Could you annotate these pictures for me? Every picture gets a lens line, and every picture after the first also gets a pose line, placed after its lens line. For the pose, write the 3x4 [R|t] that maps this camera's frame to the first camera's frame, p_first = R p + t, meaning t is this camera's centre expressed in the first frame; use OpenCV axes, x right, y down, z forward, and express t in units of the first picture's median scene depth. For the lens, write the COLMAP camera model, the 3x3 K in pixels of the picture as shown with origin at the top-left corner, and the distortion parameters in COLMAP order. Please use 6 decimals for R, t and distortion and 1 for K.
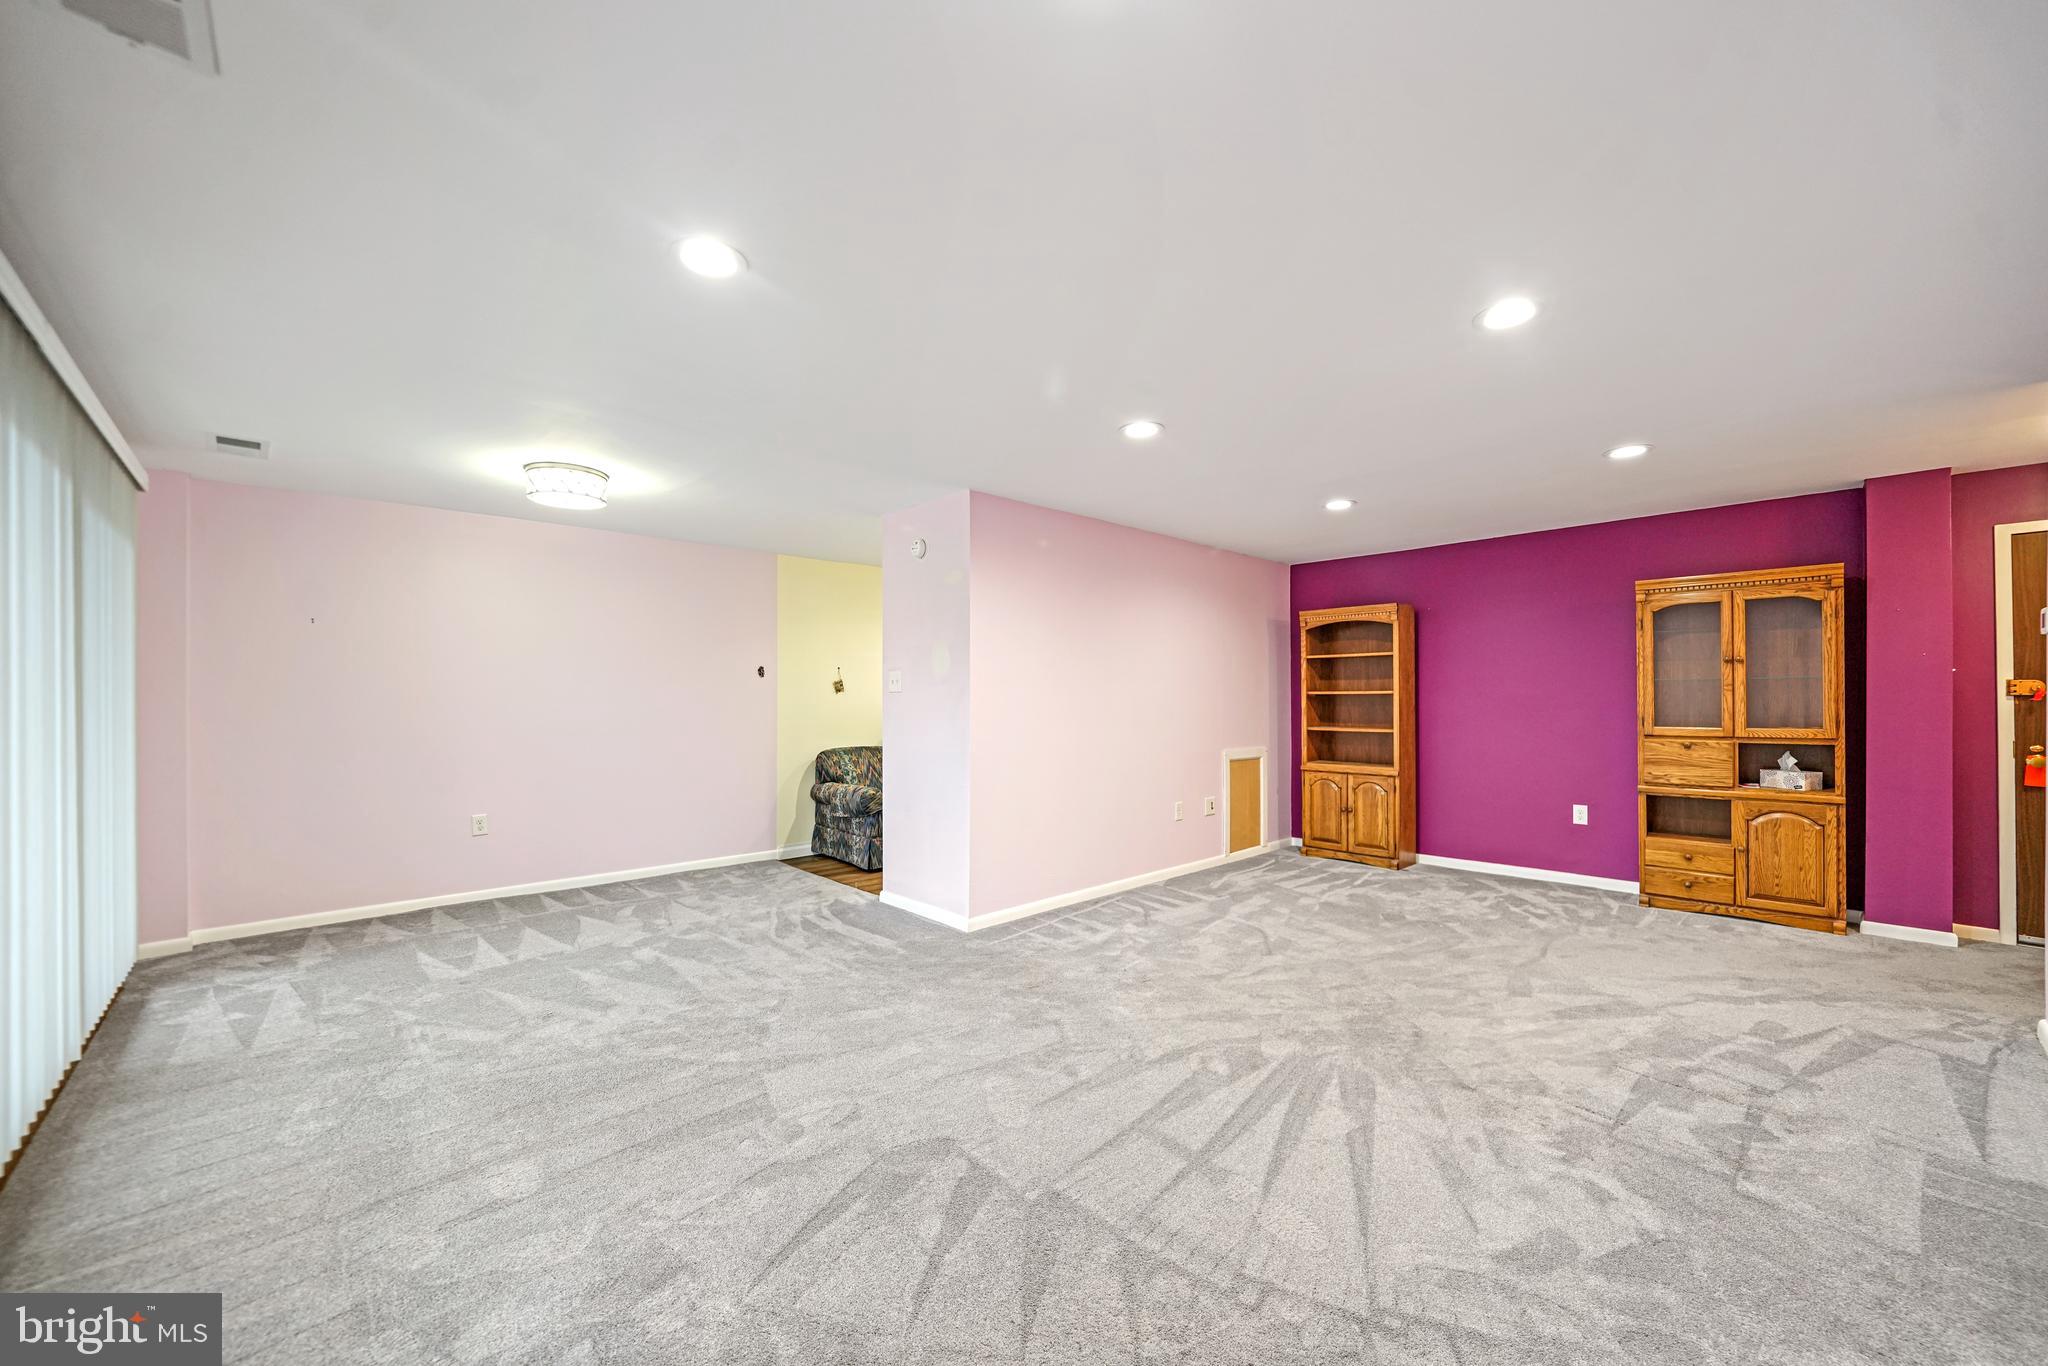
lens RADIAL K [[760.0, 0, 1015.2], [0, 760.0, 696.5], [0, 0, 1]] dist [-0.017518, 0.002406]
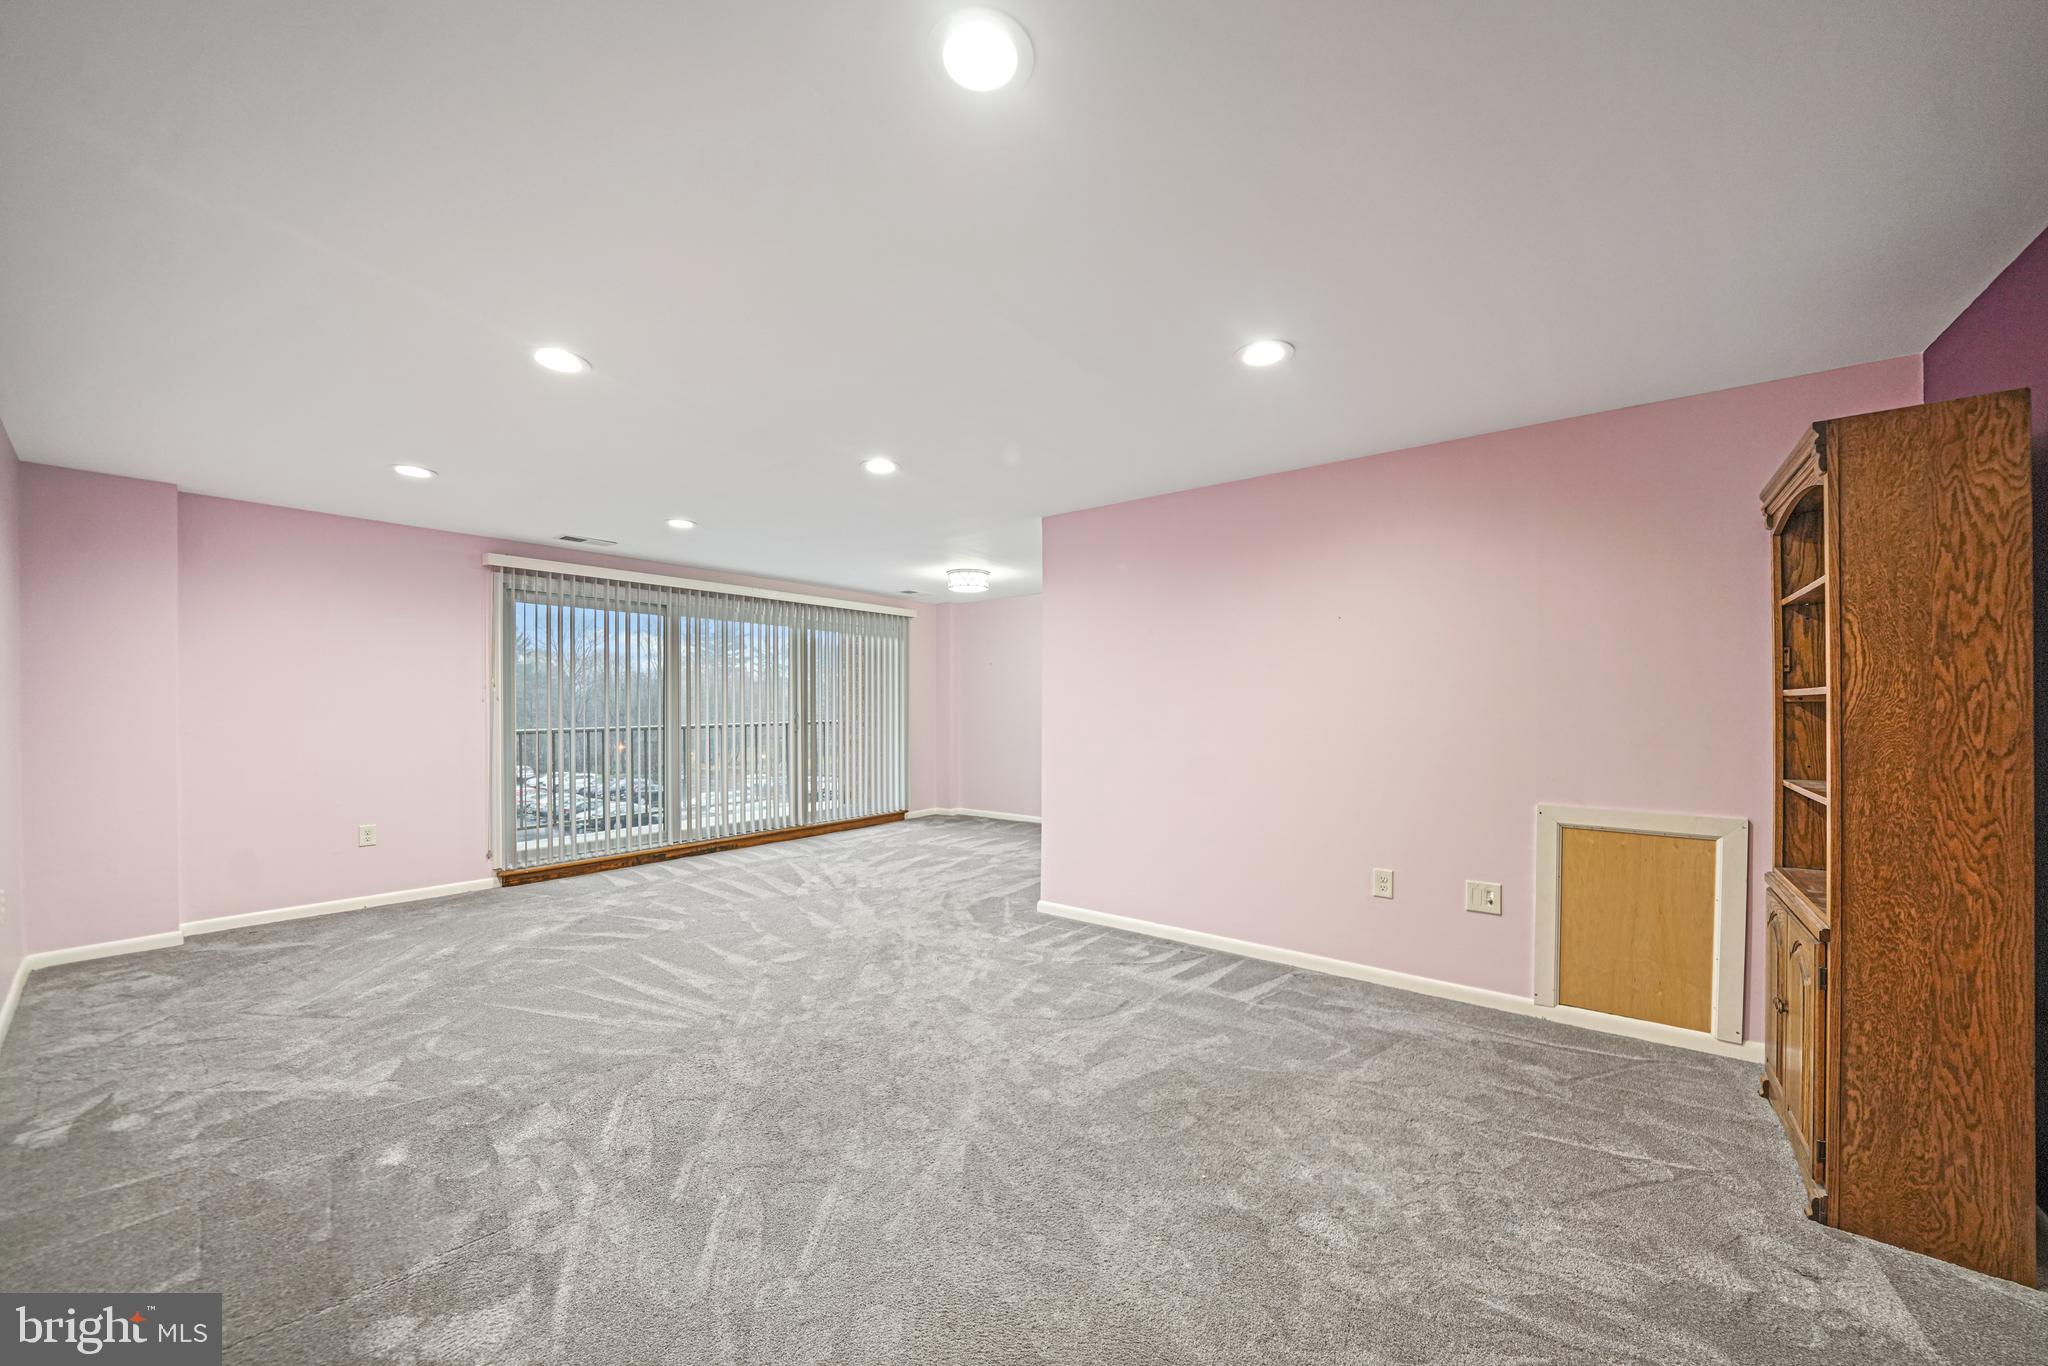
lens RADIAL K [[715.3, 0, 1038.2], [0, 715.3, 698.3], [0, 0, 1]] dist [-0.023106, 0.000116]
pose [[0.198635, -0.001450, -0.980072, 0.969431], [0.006048, 0.999982, -0.000253, -0.006750], [0.980055, -0.005877, 0.198640, 0.780561]]
